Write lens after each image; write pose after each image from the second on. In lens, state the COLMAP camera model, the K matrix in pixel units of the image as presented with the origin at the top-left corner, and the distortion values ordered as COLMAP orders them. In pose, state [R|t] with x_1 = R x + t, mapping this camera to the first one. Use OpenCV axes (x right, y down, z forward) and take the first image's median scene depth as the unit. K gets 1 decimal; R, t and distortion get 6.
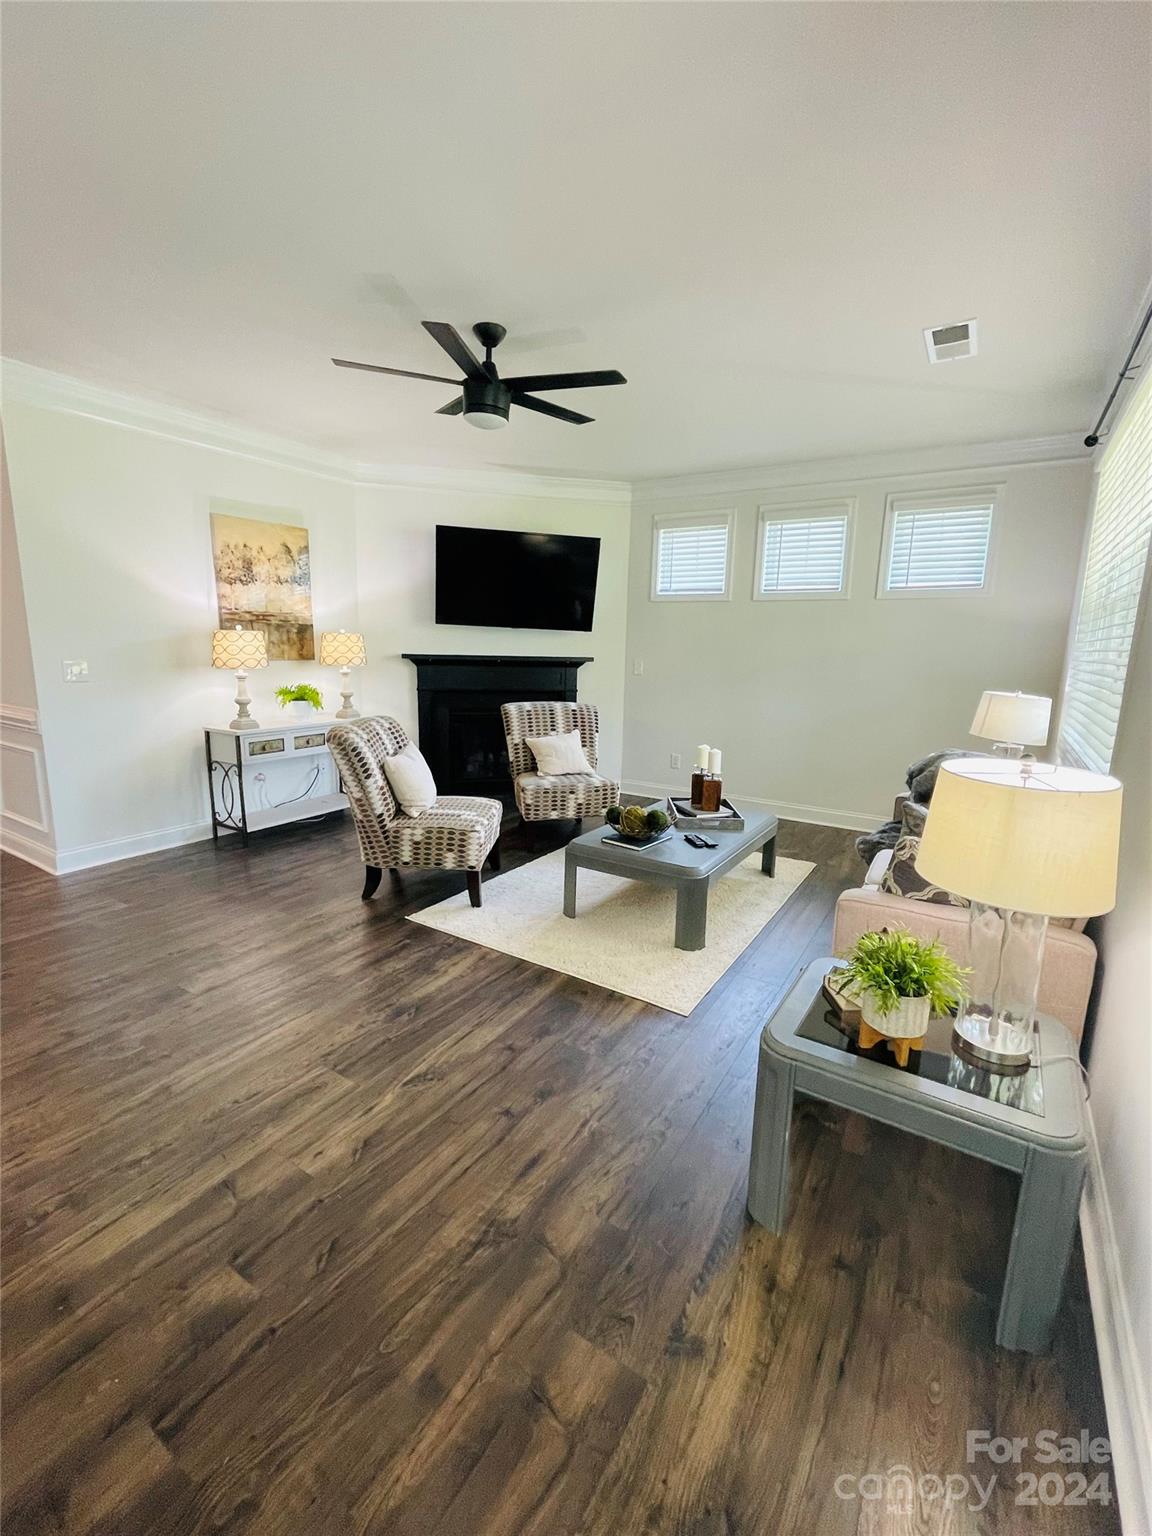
lens RADIAL K [[657.4, 0, 574.1], [0, 657.4, 768.7], [0, 0, 1]] dist [-0.003615, -0.000268]
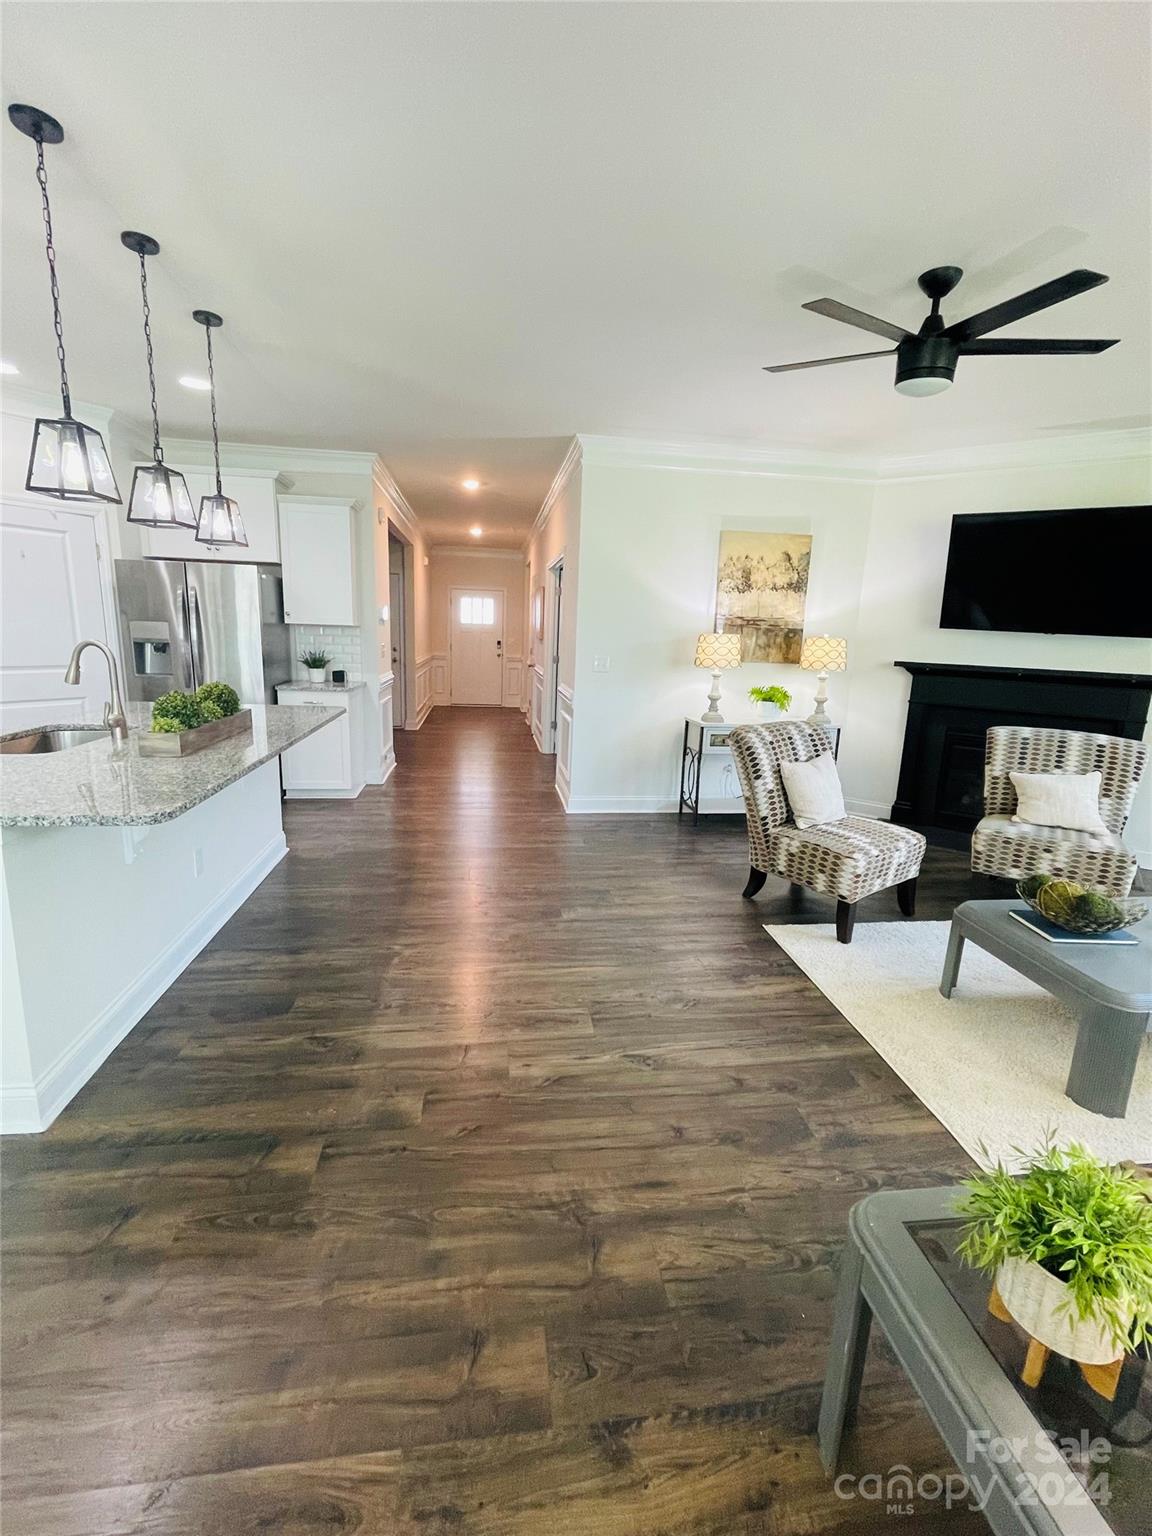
lens RADIAL K [[657.4, 0, 576.2], [0, 657.4, 768.7], [0, 0, 1]] dist [-0.003615, -0.000268]
pose [[0.643468, 0.155872, -0.749435, 0.219897], [-0.166523, 0.984105, 0.061702, -0.014268], [0.747140, 0.085094, 0.659197, 0.108418]]
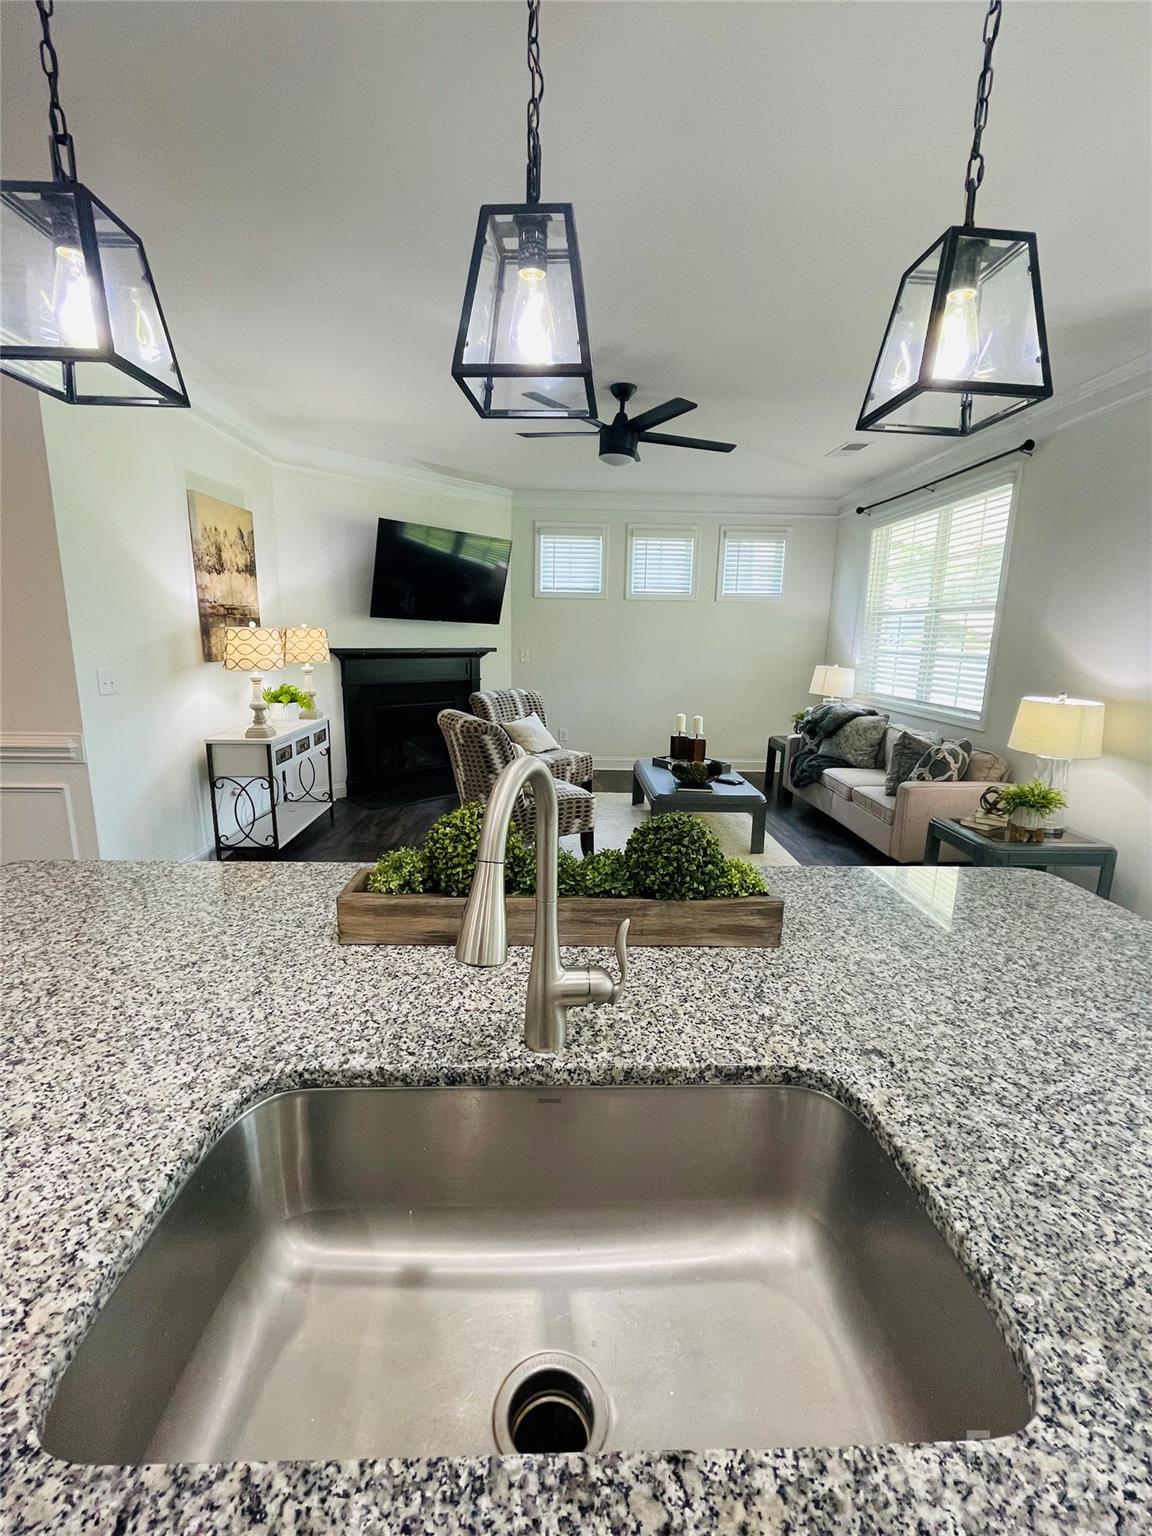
lens RADIAL K [[657.4, 0, 573.2], [0, 657.4, 769.5], [0, 0, 1]] dist [-0.003615, -0.000268]
pose [[0.831439, -0.121947, 0.542068, -0.707004], [0.107457, 0.992490, 0.058456, -0.025519], [-0.545126, 0.009647, 0.838299, 0.012834]]
